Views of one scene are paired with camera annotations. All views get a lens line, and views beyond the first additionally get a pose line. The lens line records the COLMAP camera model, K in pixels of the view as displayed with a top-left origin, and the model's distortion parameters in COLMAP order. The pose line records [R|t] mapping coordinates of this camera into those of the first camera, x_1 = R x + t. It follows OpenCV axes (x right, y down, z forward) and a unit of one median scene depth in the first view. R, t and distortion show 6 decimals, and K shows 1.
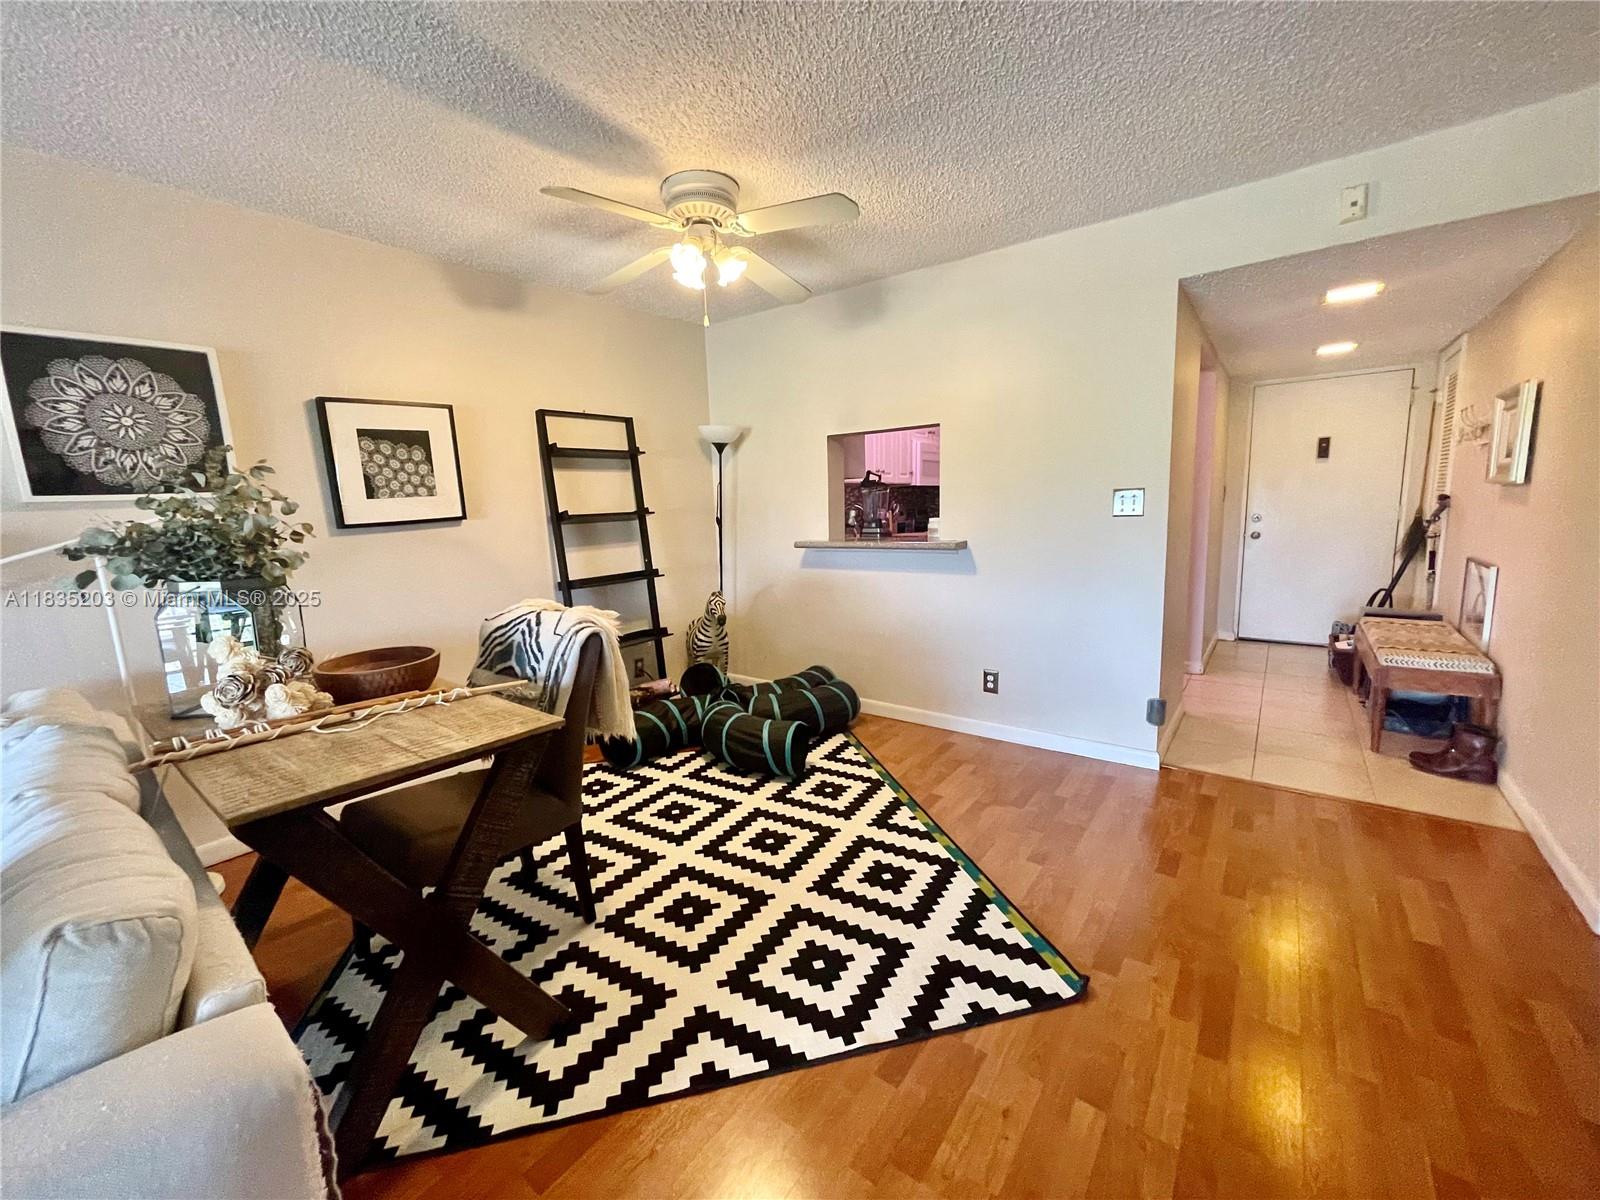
lens RADIAL K [[644.9, 0, 794.9], [0, 644.9, 596.7], [0, 0, 1]] dist [0.006780, -0.003344]
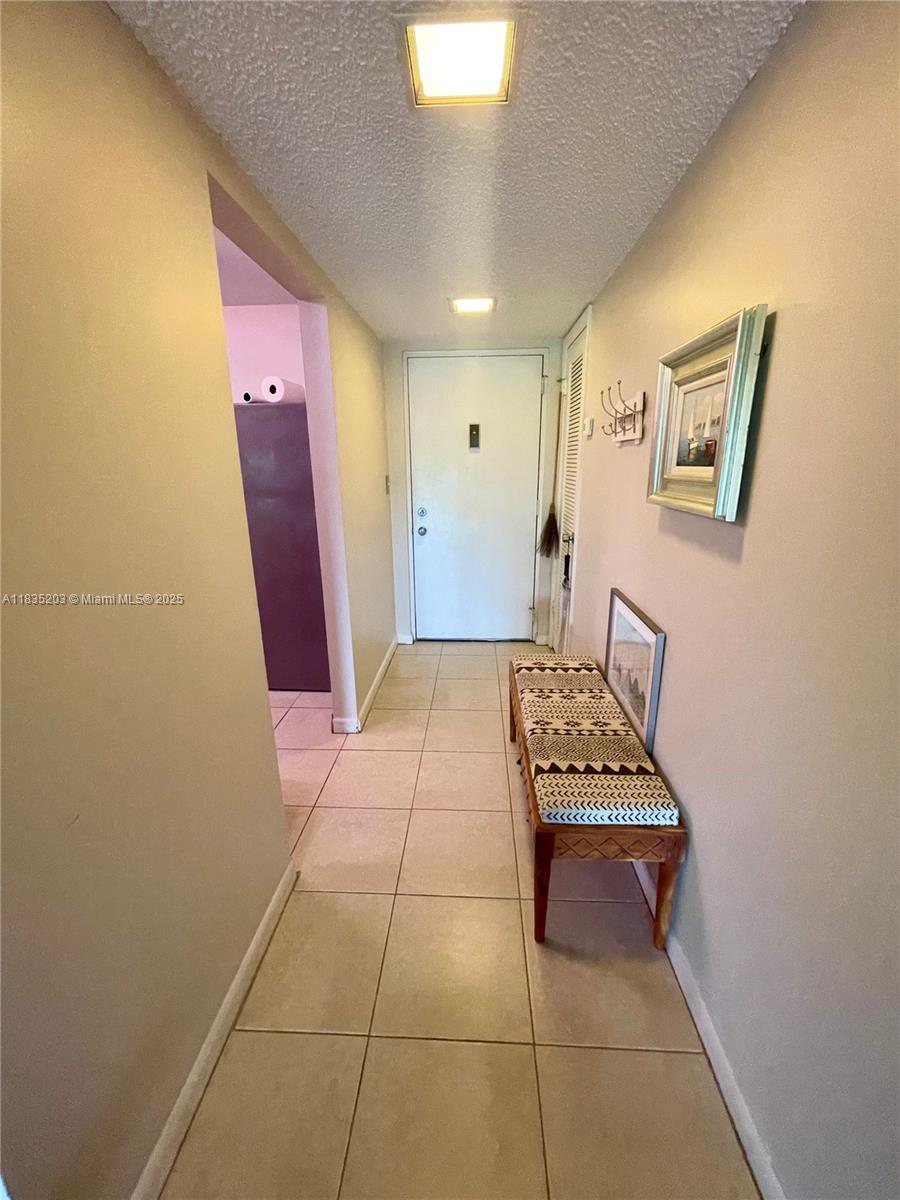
lens RADIAL K [[483.7, 0, 454.9], [0, 483.7, 602.0], [0, 0, 1]] dist [0.006780, -0.003344]
pose [[0.822866, -0.130657, 0.553011, 5.799900], [0.061473, 0.987963, 0.141951, -1.454391], [-0.564901, -0.082811, 0.820993, 6.505944]]
